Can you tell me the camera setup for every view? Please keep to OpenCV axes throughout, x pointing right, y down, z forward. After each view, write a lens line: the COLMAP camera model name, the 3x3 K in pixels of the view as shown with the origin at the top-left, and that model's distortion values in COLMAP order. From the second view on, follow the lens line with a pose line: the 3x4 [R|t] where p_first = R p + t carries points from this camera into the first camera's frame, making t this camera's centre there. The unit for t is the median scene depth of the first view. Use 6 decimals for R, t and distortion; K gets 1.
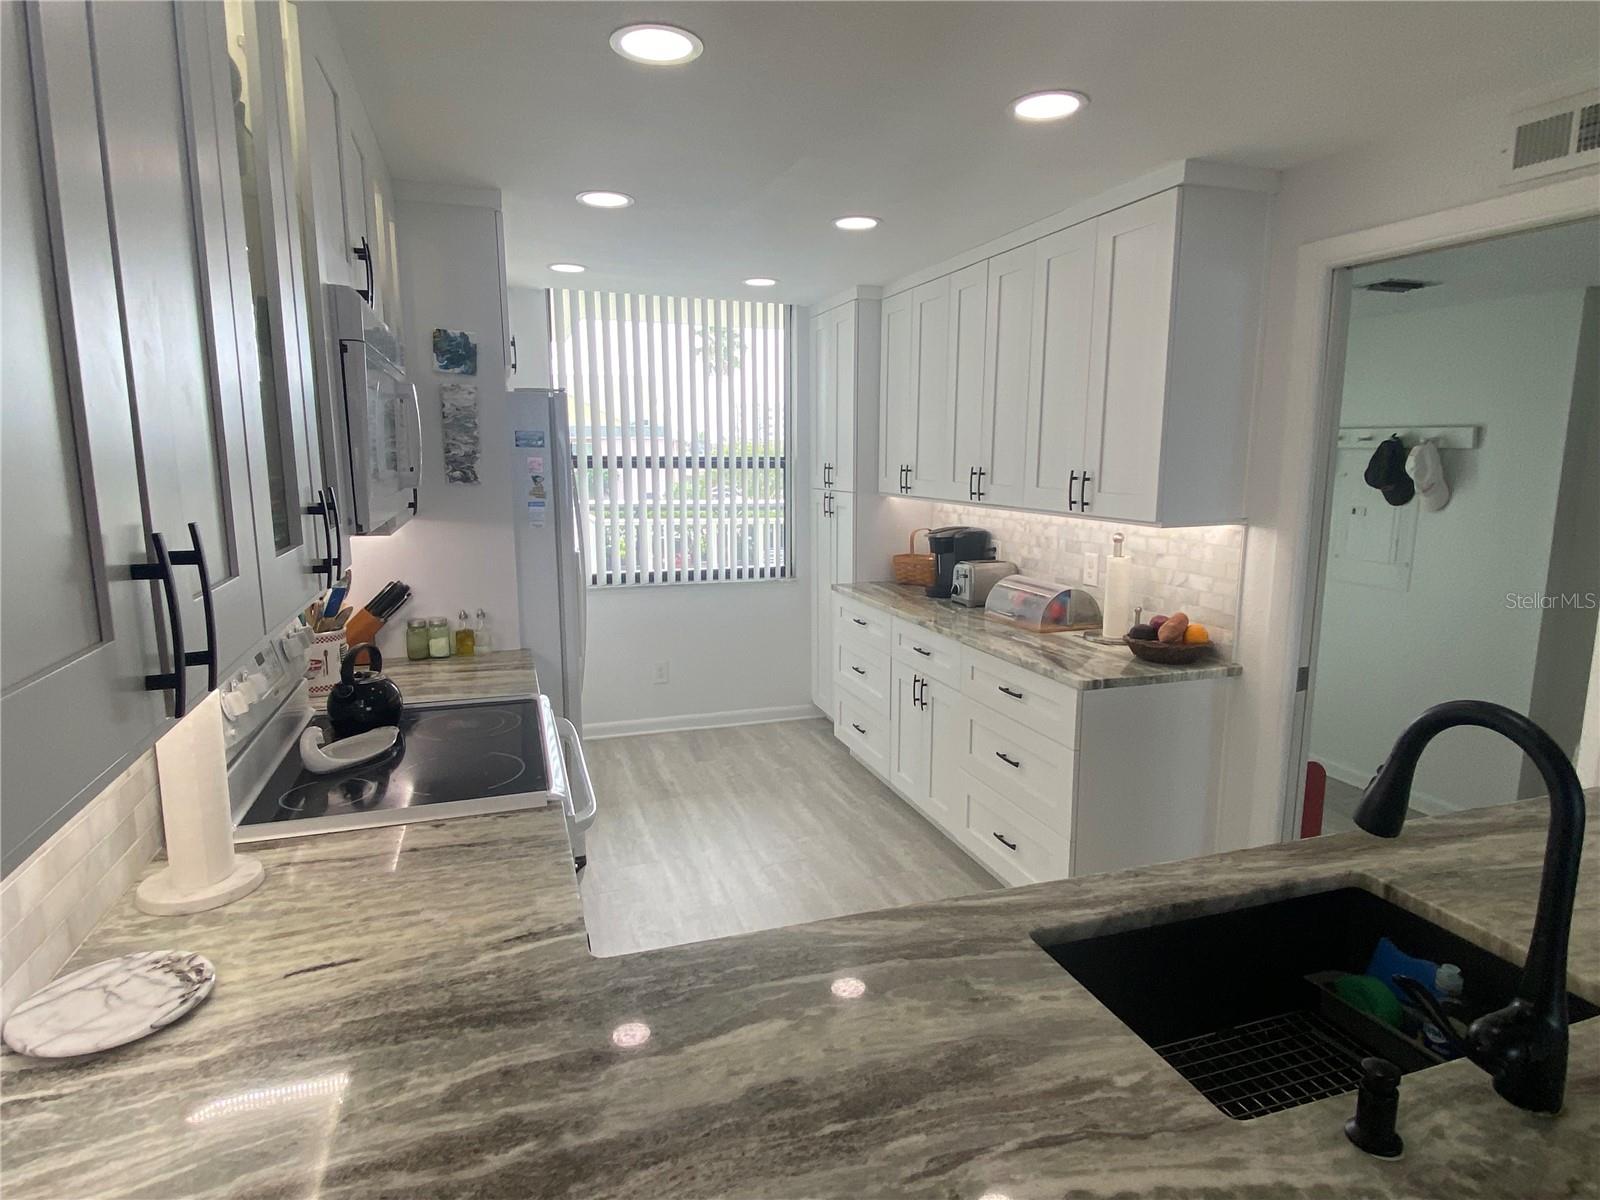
lens RADIAL K [[916.9, 0, 796.0], [0, 916.9, 616.9], [0, 0, 1]] dist [0.000281, -0.018183]
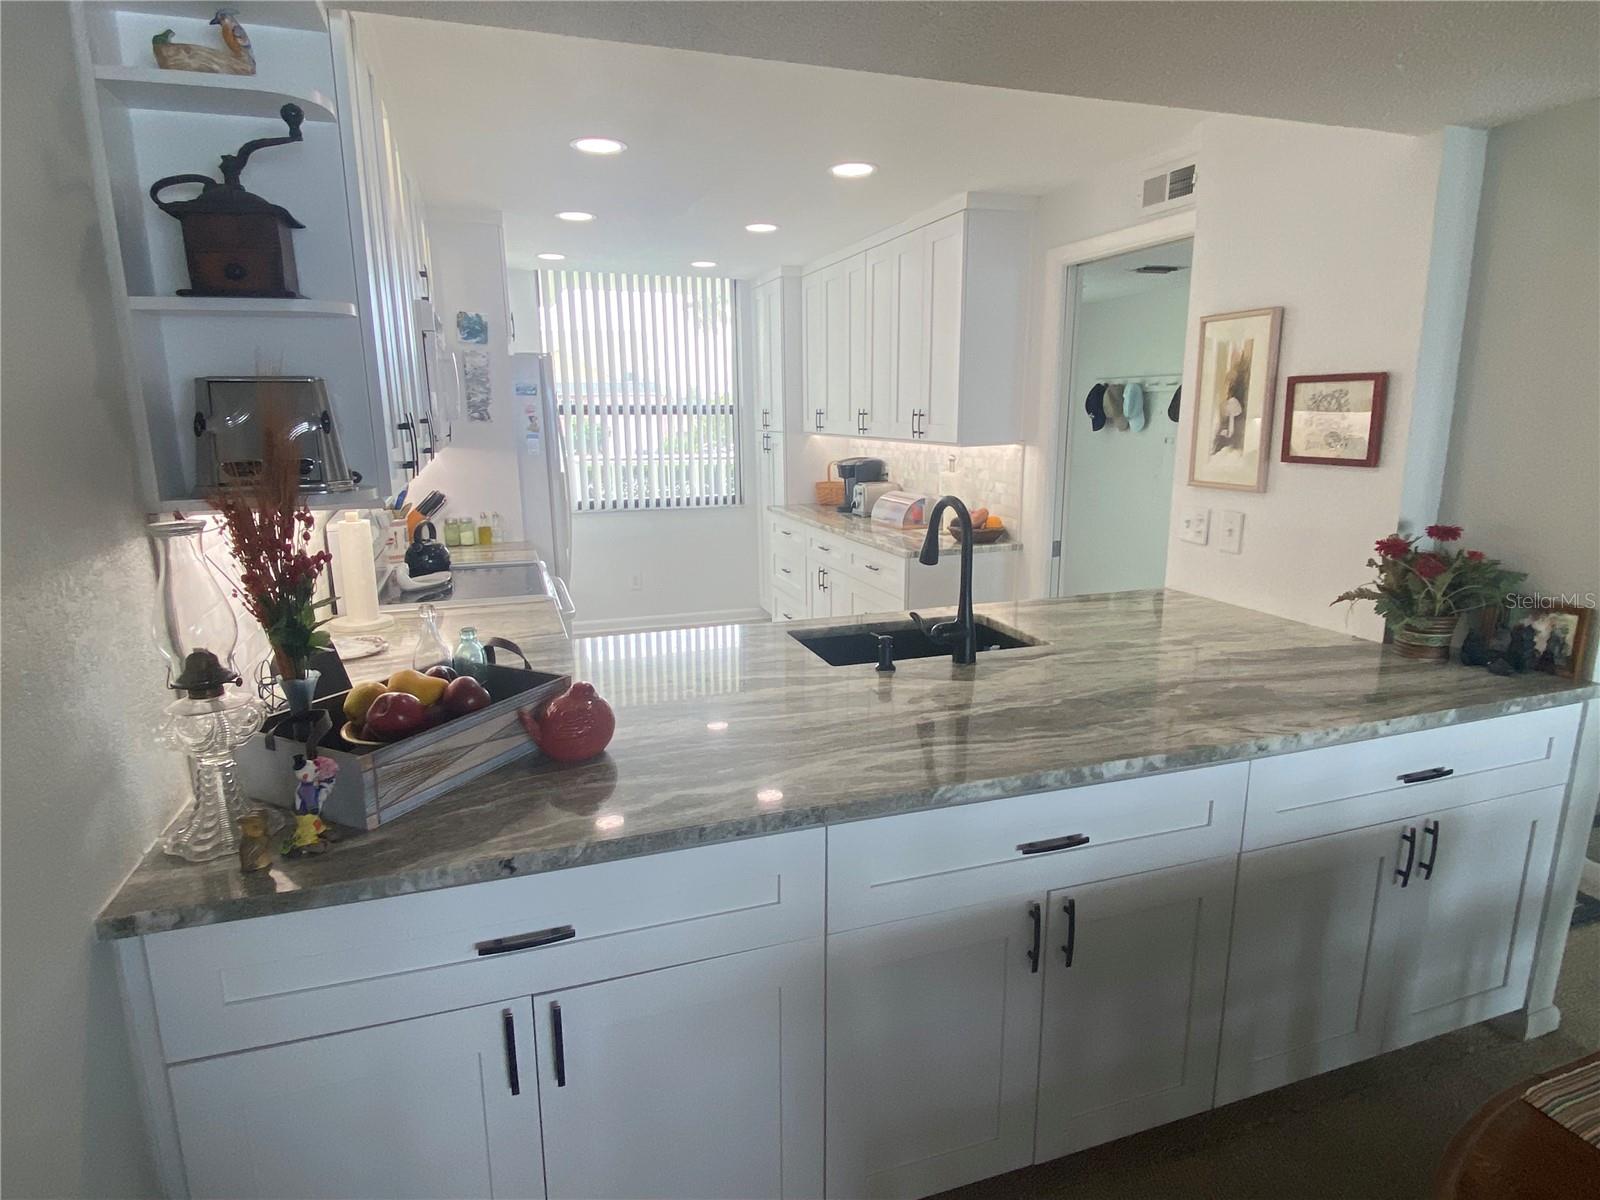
lens RADIAL K [[916.9, 0, 804.0], [0, 916.9, 631.3], [0, 0, 1]] dist [0.000281, -0.018183]
pose [[0.999876, -0.011357, 0.010919, 0.106970], [0.010670, 0.998077, 0.061058, 0.087859], [-0.011592, -0.060934, 0.998075, -0.399003]]
